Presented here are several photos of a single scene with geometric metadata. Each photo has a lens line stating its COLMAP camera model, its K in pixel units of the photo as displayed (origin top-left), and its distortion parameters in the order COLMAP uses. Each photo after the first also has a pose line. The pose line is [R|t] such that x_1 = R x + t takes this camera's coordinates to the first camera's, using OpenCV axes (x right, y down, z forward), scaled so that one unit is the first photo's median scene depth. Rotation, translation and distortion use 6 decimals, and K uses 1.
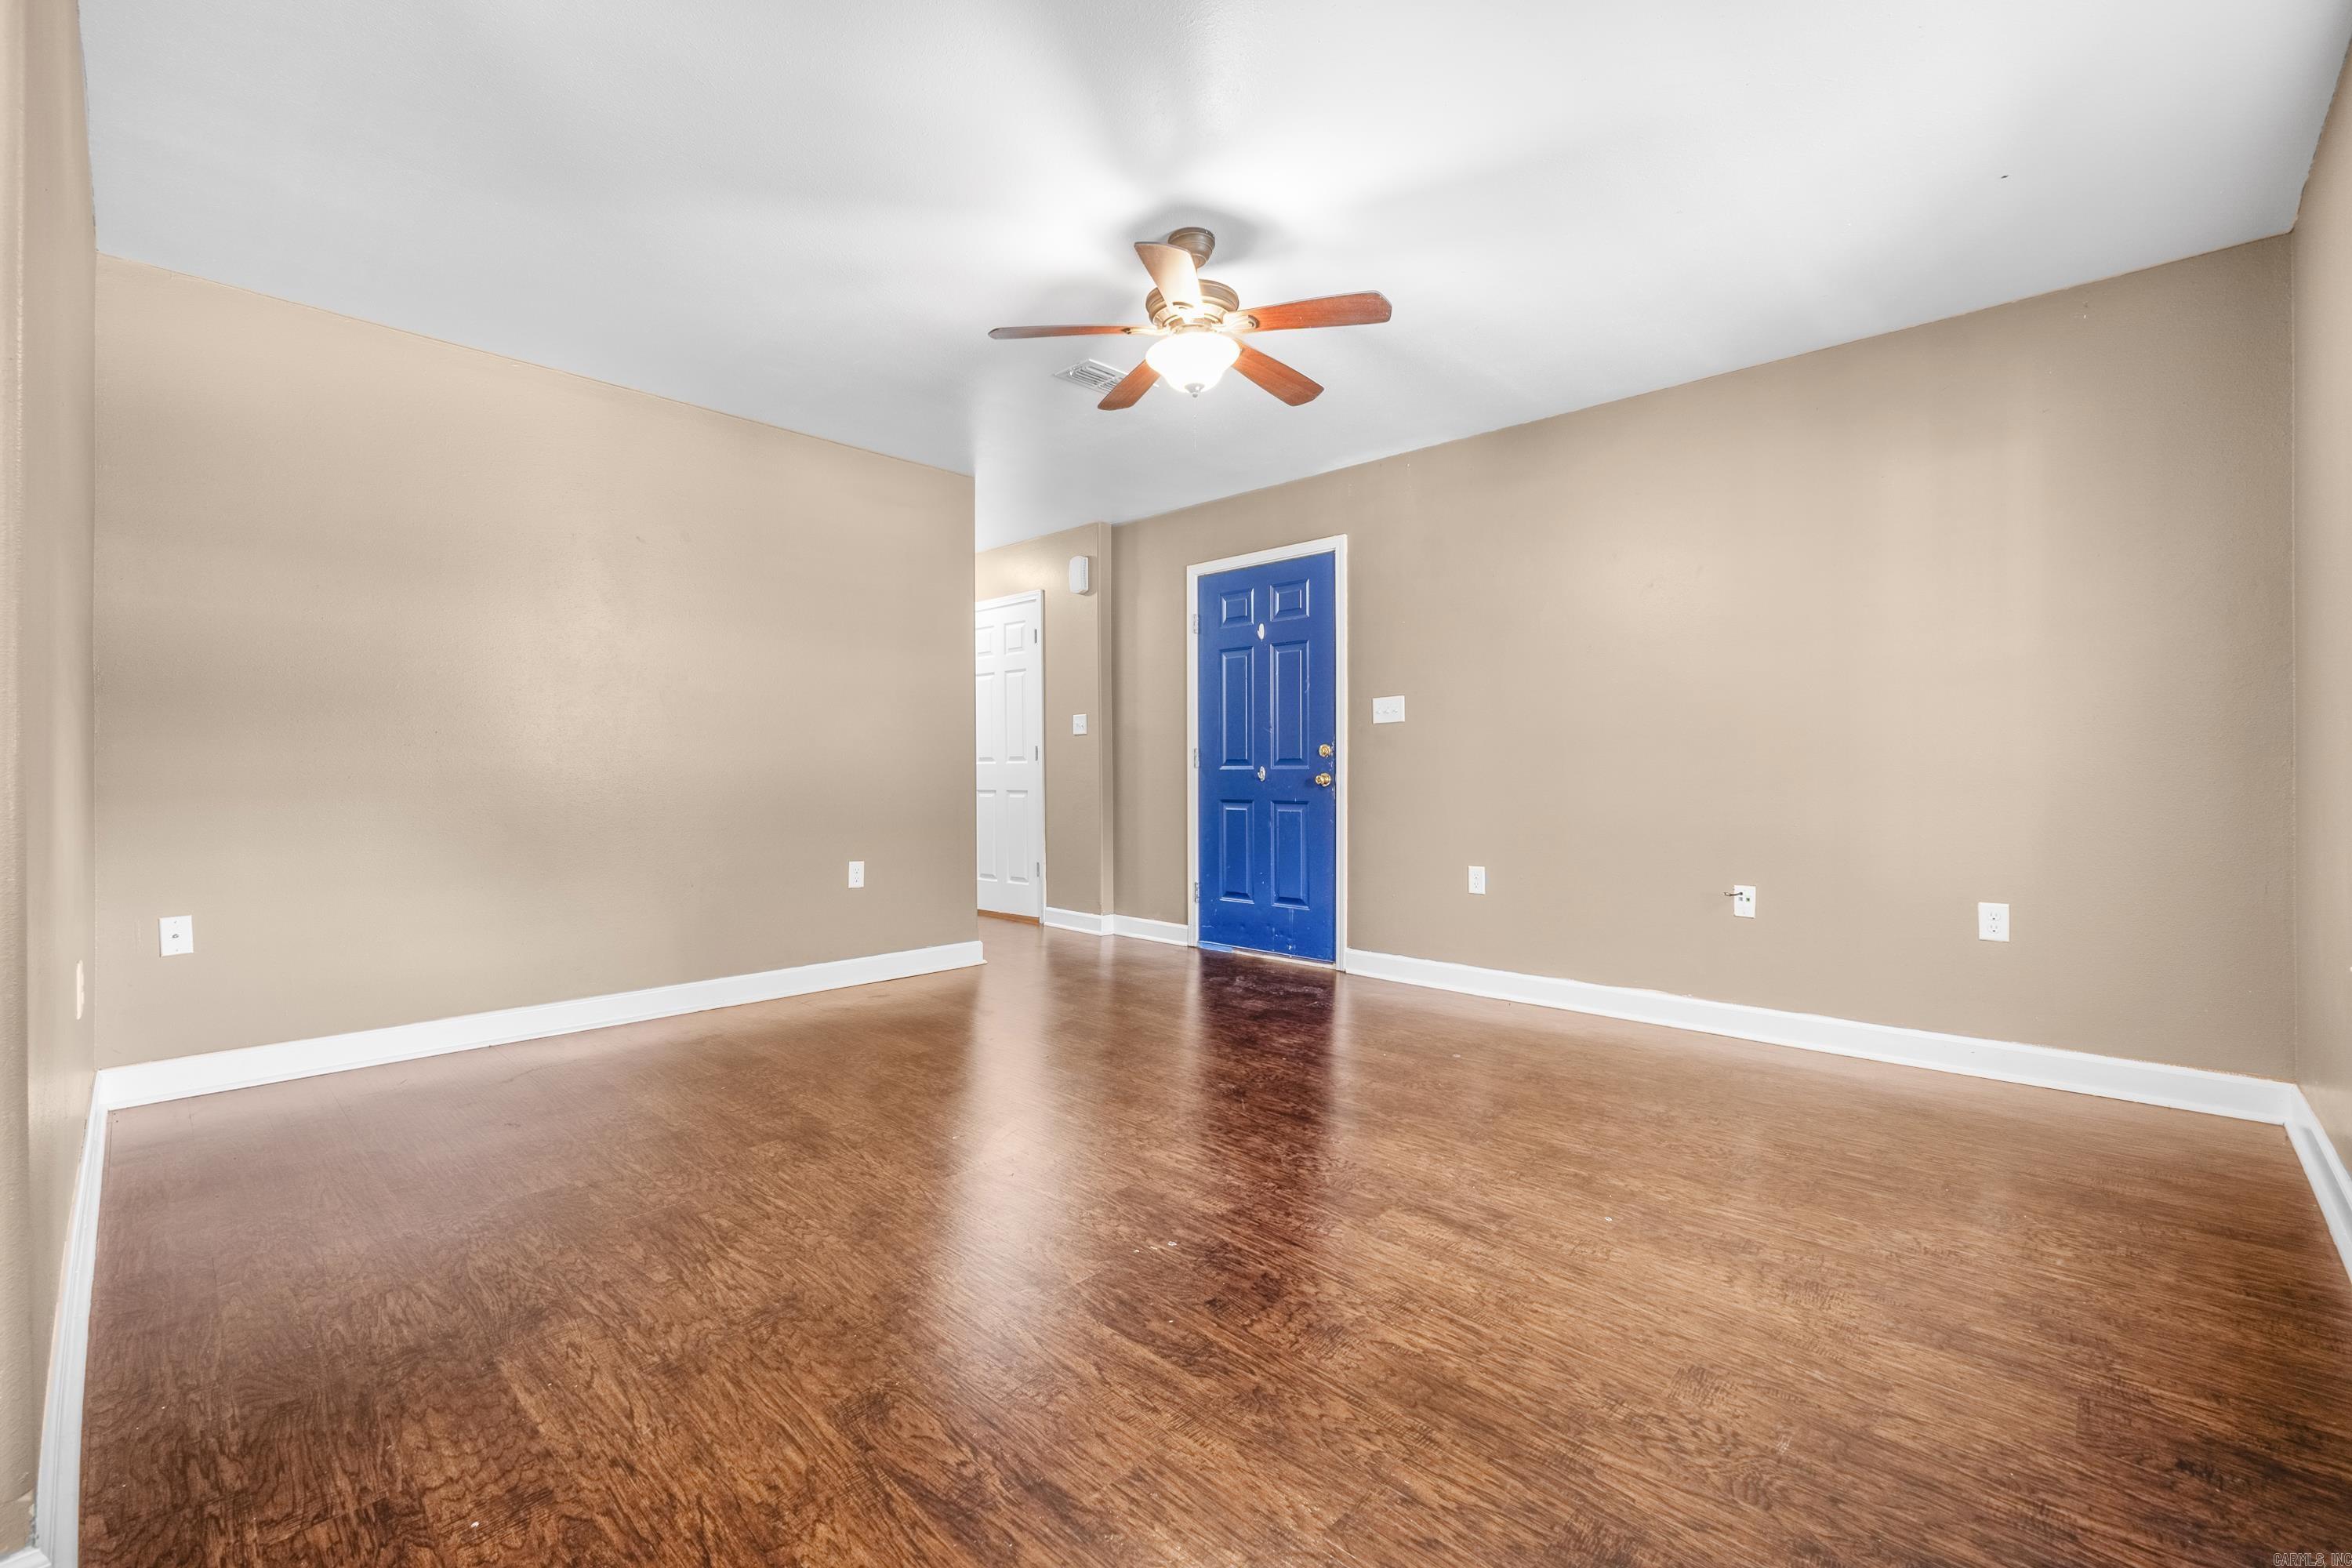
lens RADIAL K [[998.7, 0, 1174.1], [0, 998.7, 782.3], [0, 0, 1]] dist [-0.008252, -0.000534]
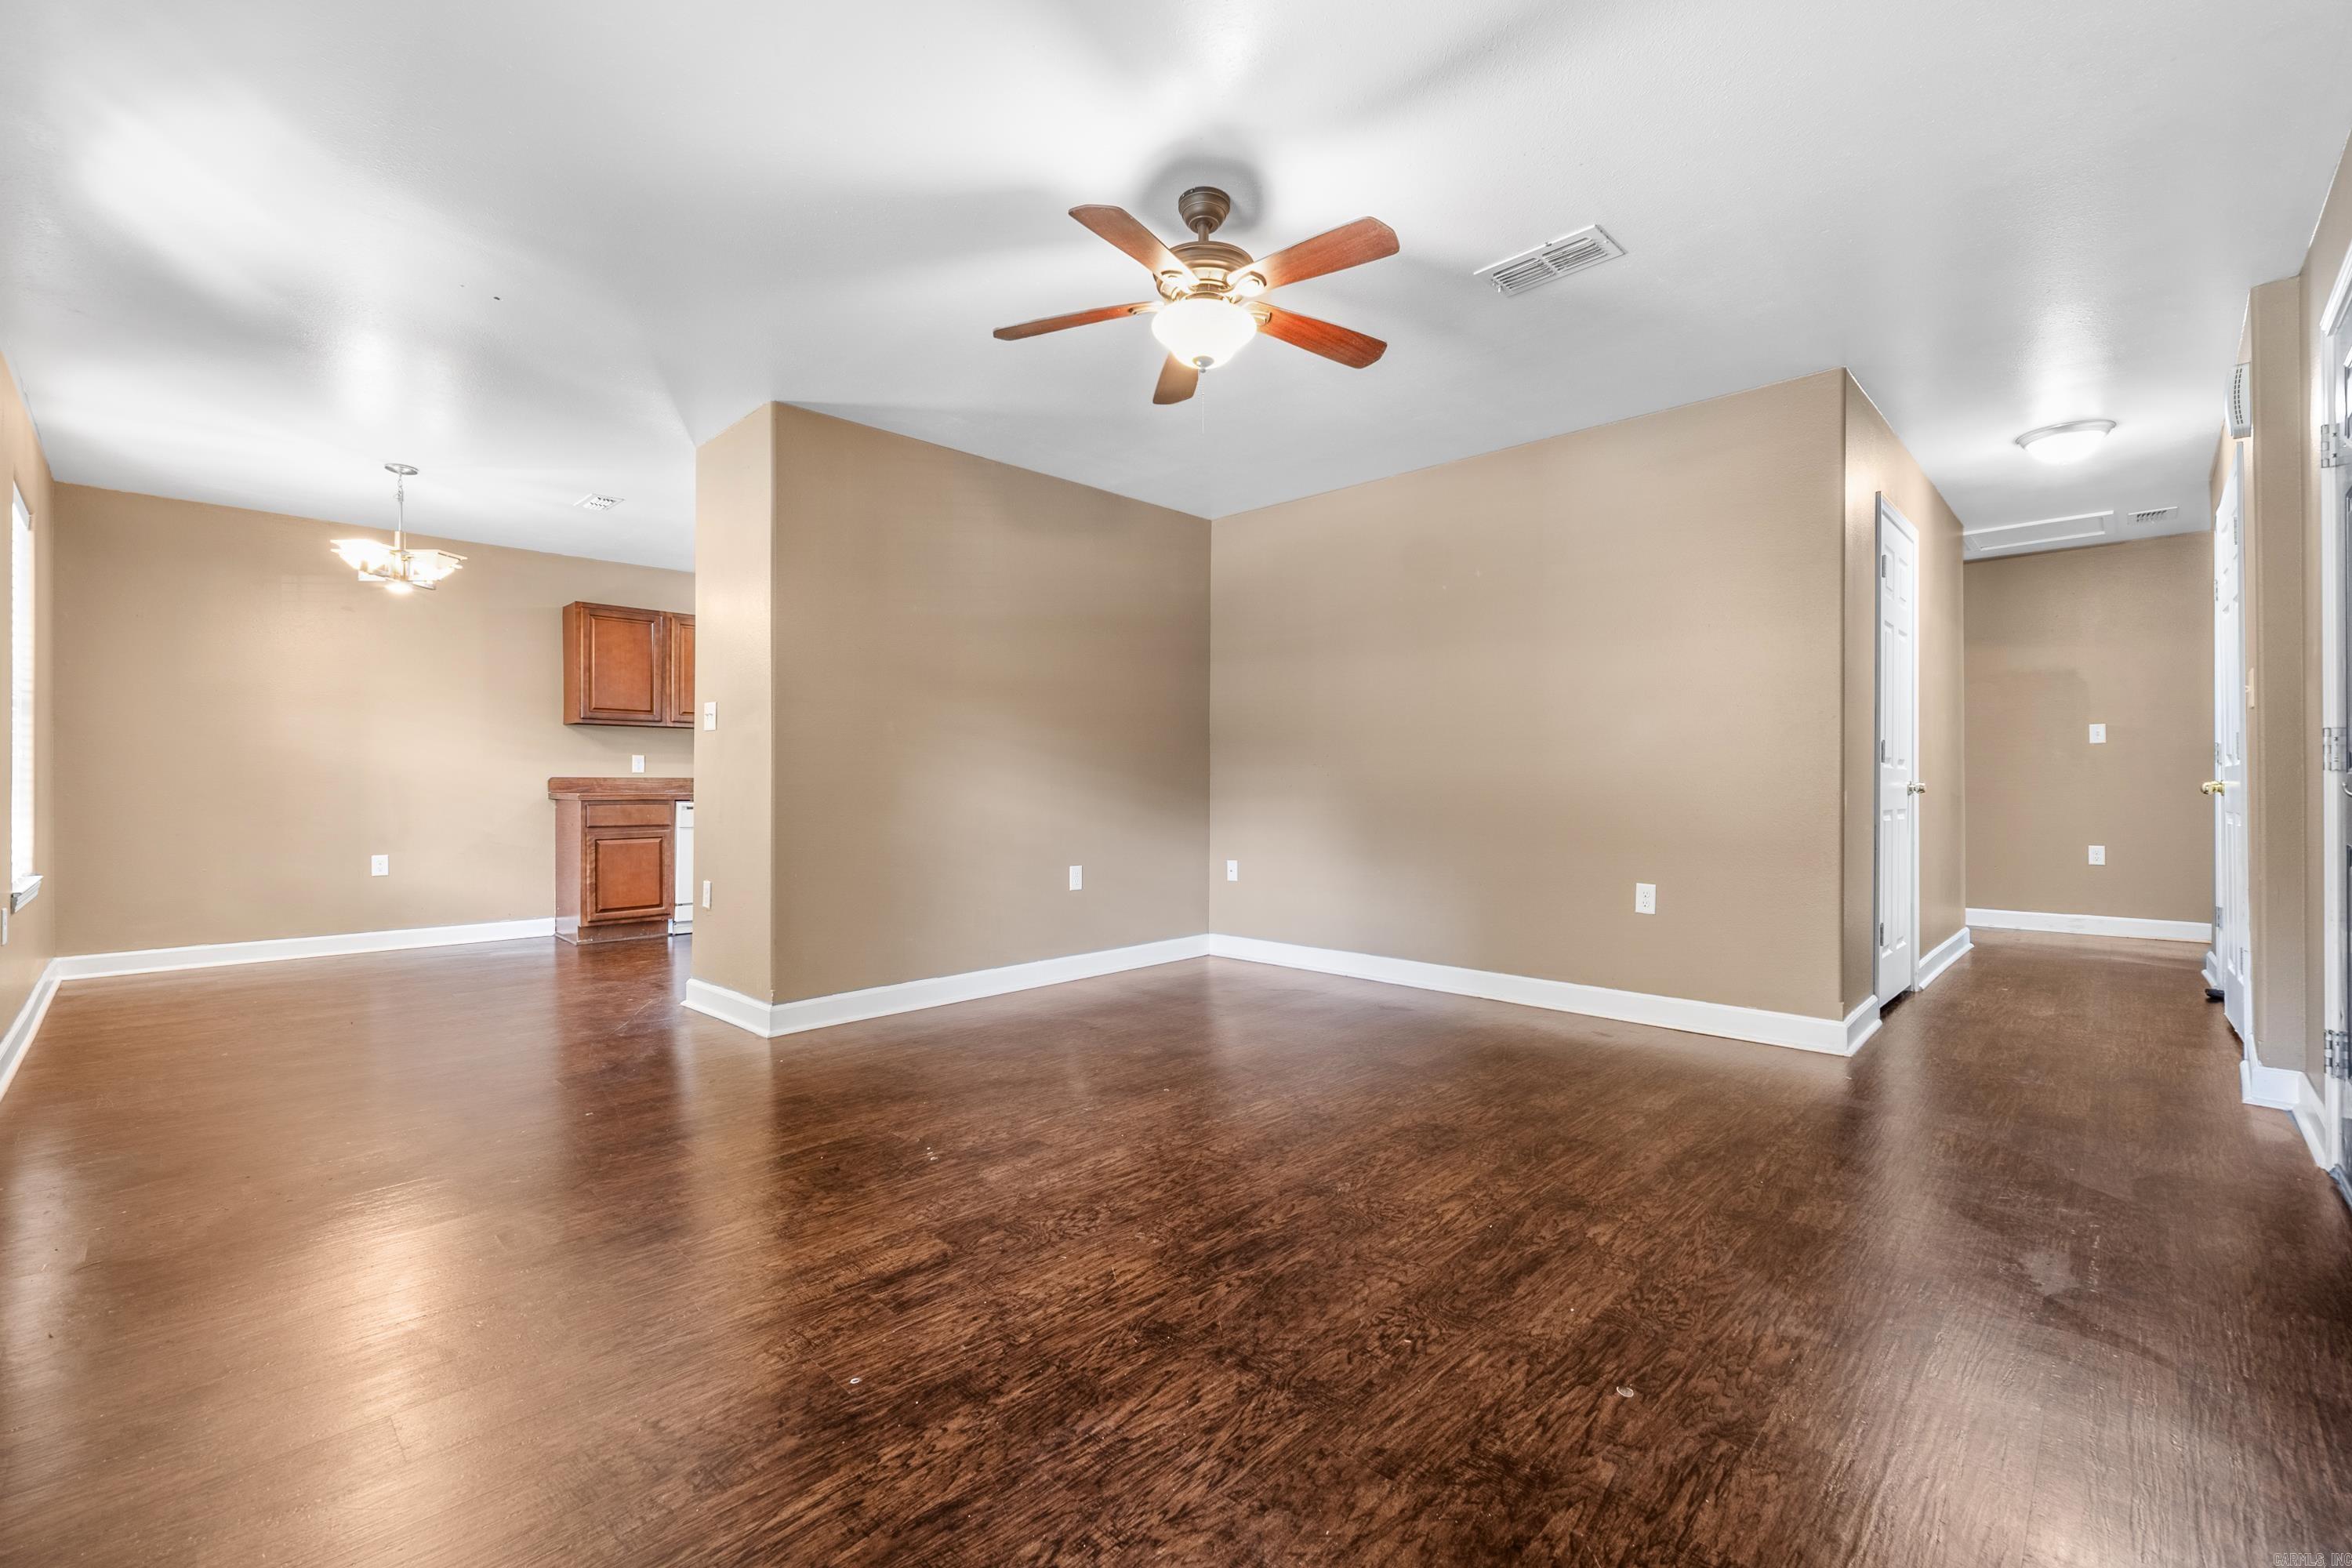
lens RADIAL K [[998.7, 0, 1173.5], [0, 998.7, 785.4], [0, 0, 1]] dist [-0.008252, -0.000534]
pose [[-0.016443, 0.003730, -0.999858, 1.027060], [-0.010333, 0.999939, 0.003900, -0.011387], [0.999811, 0.010395, -0.016403, 1.088263]]
